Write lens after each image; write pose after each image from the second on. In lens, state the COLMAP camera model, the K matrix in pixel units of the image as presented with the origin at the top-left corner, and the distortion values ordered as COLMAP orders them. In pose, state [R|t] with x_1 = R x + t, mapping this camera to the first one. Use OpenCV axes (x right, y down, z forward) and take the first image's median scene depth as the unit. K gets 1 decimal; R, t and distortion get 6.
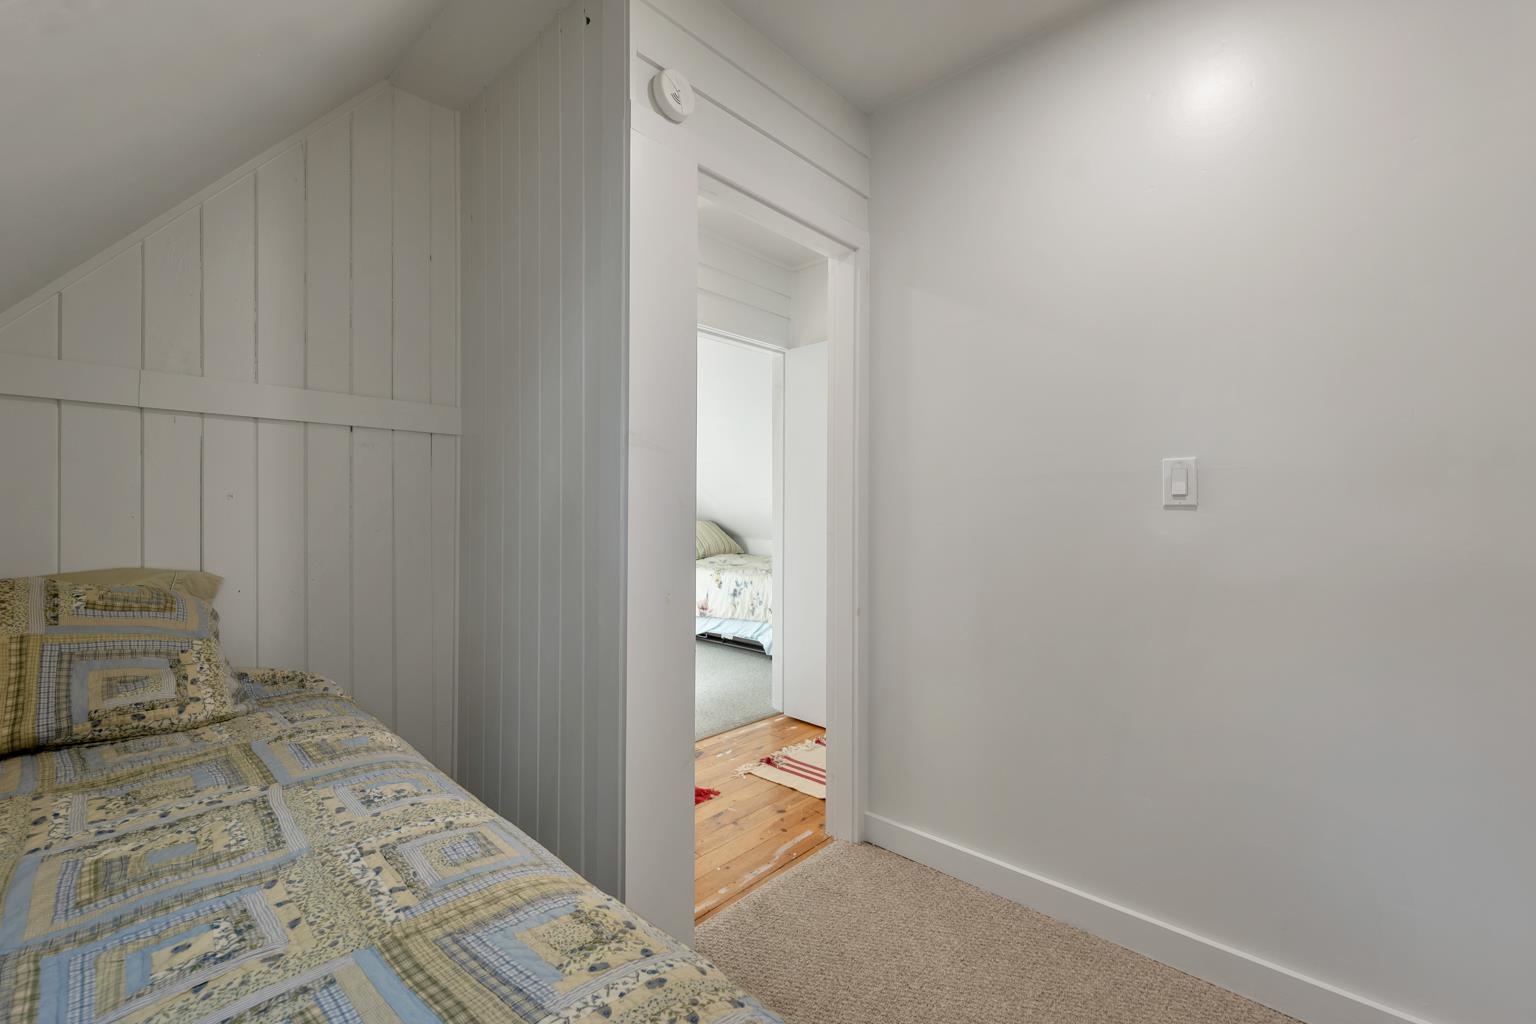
lens RADIAL K [[659.0, 0, 768.0], [0, 659.0, 512.0], [0, 0, 1]] dist [0.000363, 0.000034]
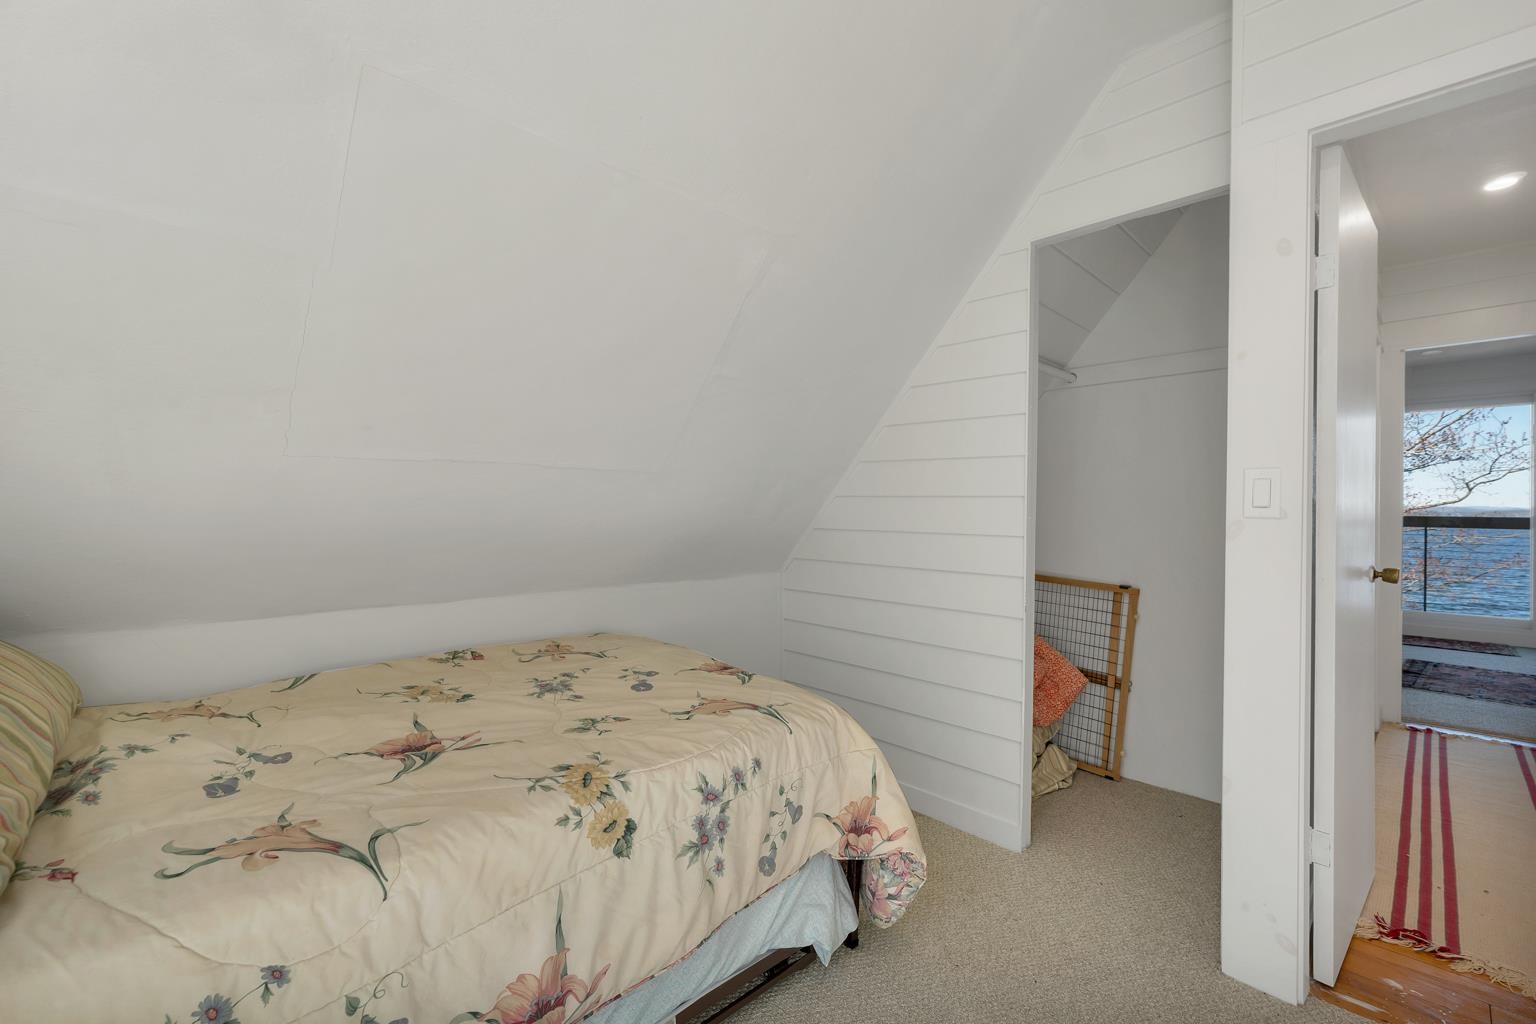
lens RADIAL K [[643.5, 0, 768.0], [0, 643.5, 512.0], [0, 0, 1]] dist [0.000942, 0.000044]
pose [[0.050756, -0.003048, 0.998706, -0.297901], [-0.013845, 0.999897, 0.003755, -0.003400], [-0.998615, -0.014017, 0.050709, 0.962713]]
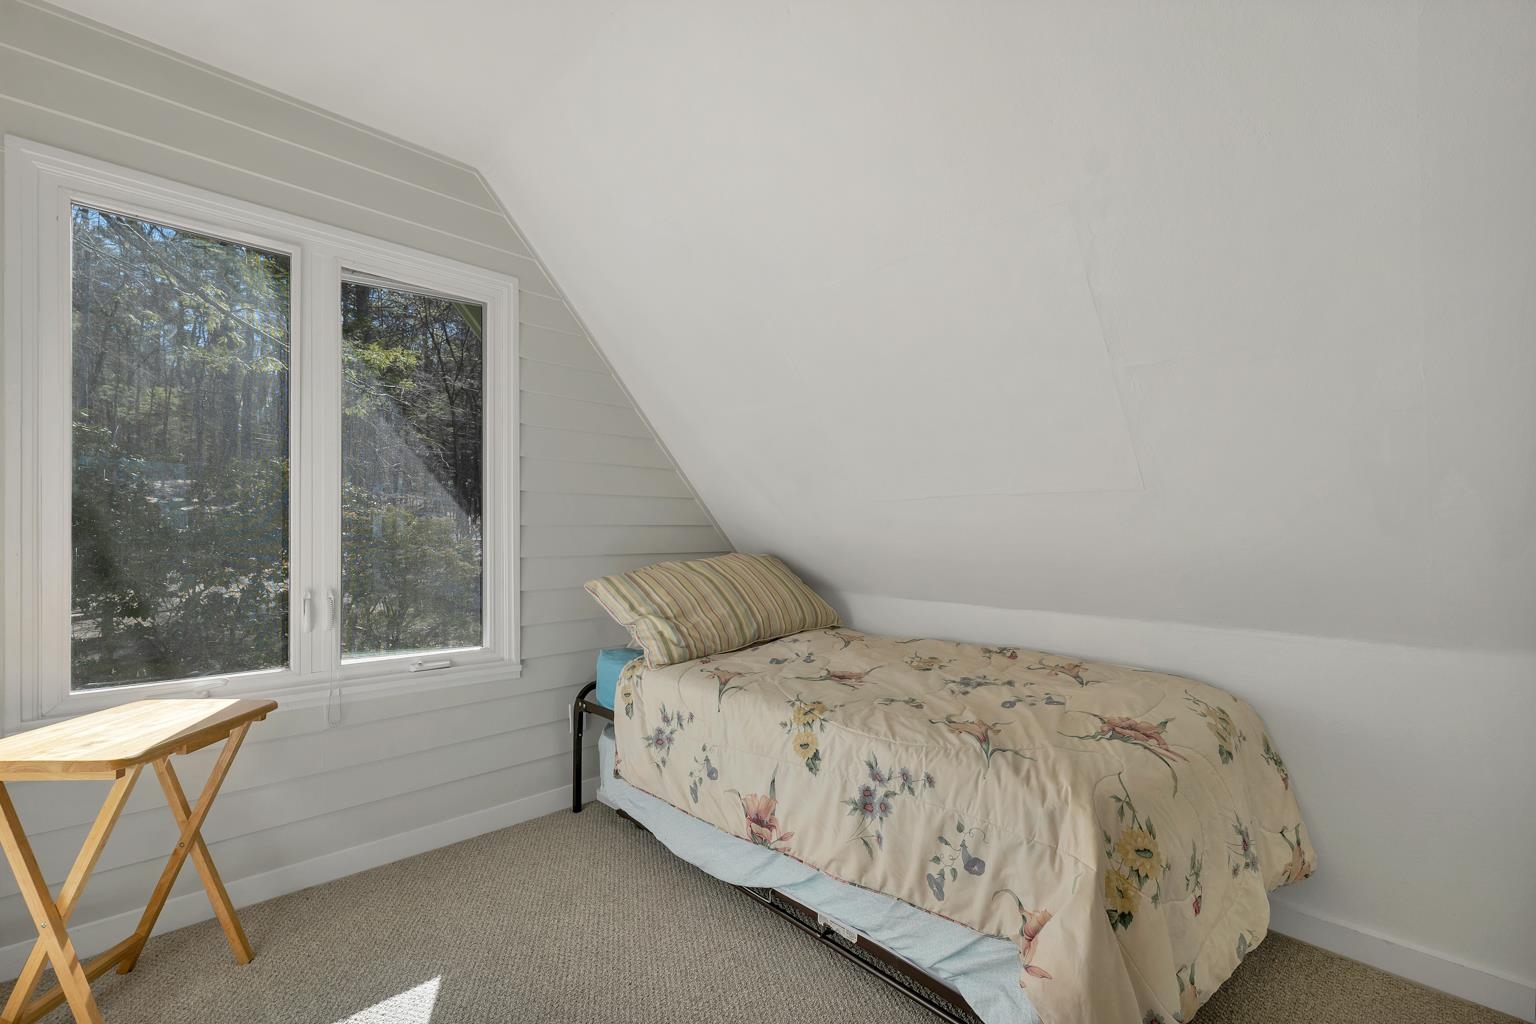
lens RADIAL K [[638.8, 0, 769.0], [0, 638.8, 531.3], [0, 0, 1]] dist [-0.000727, -0.000055]
pose [[0.998771, 0.000153, -0.049571, -0.080976], [0.000103, 0.999987, 0.005153, -0.004590], [0.049571, -0.005151, 0.998757, 0.699981]]
